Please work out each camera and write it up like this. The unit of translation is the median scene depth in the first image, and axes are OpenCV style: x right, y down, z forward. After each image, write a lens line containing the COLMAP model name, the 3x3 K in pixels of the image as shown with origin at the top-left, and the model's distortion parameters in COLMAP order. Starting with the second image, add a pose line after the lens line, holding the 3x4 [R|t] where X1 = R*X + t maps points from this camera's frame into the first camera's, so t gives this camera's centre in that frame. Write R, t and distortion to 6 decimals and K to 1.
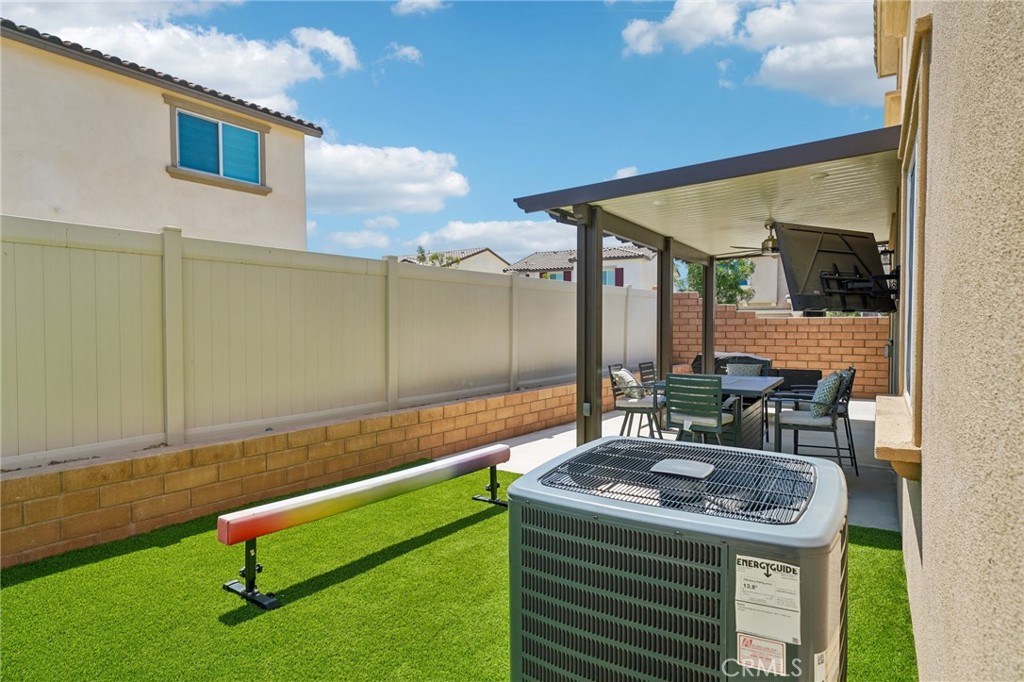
lens RADIAL K [[583.5, 0, 510.5], [0, 583.5, 340.2], [0, 0, 1]] dist [0.022729, 0.000135]
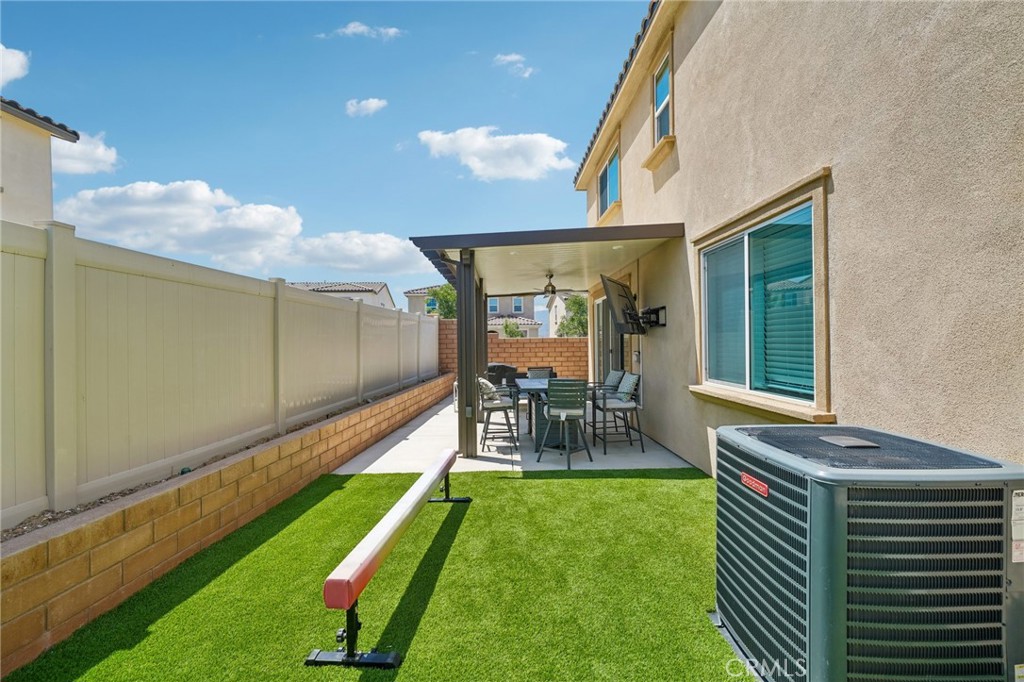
lens RADIAL K [[438.8, 0, 512.9], [0, 438.8, 340.1], [0, 0, 1]] dist [0.007735, 0.000767]
pose [[0.842338, -0.006027, 0.538916, -0.379668], [0.024586, 0.999326, -0.027253, -0.008852], [-0.538388, 0.036206, 0.841919, 0.198863]]
